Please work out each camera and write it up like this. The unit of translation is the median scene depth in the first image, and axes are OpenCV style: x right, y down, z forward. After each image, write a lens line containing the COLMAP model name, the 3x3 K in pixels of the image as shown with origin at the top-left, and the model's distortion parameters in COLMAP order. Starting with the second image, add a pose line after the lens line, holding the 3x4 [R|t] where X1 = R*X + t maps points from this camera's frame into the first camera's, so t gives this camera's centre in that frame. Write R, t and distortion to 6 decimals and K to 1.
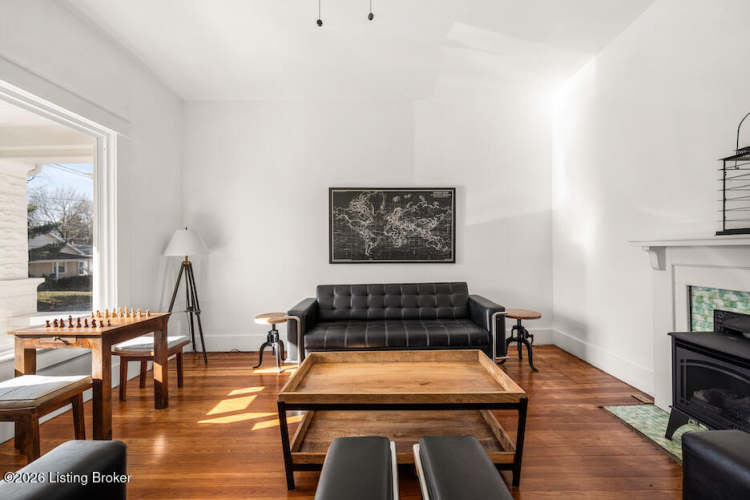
lens RADIAL K [[305.2, 0, 376.9], [0, 305.2, 252.9], [0, 0, 1]] dist [-0.010832, -0.000184]
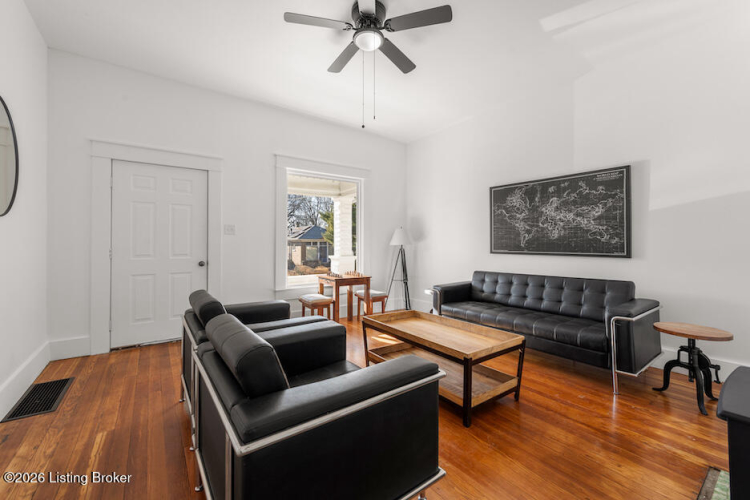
lens RADIAL K [[299.7, 0, 359.4], [0, 299.7, 237.1], [0, 0, 1]] dist [-0.010690, -0.000018]
pose [[0.559814, -0.009728, -0.828562, 0.508765], [-0.003490, 0.999895, -0.014097, -0.008189], [0.828611, 0.010783, 0.559721, -0.040566]]
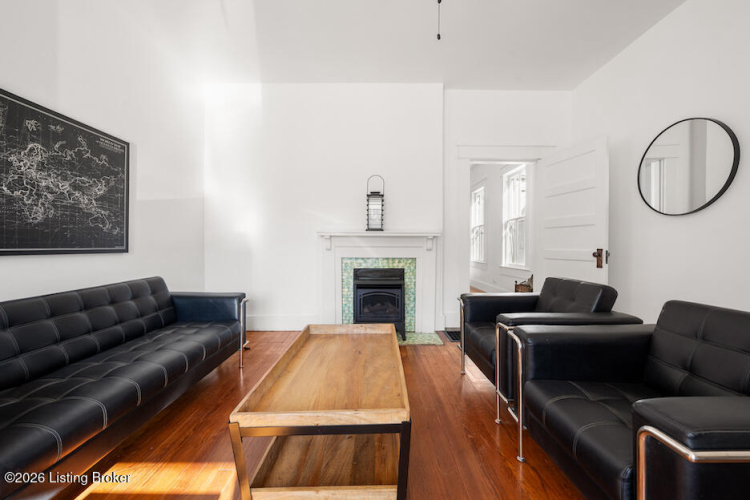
lens RADIAL K [[299.7, 0, 375.0], [0, 299.7, 245.5], [0, 0, 1]] dist [-0.010690, -0.000018]
pose [[-0.027142, 0.003656, 0.999625, -0.430470], [0.002901, 0.999989, -0.003579, 0.022311], [-0.999627, 0.002802, -0.027152, 0.459592]]
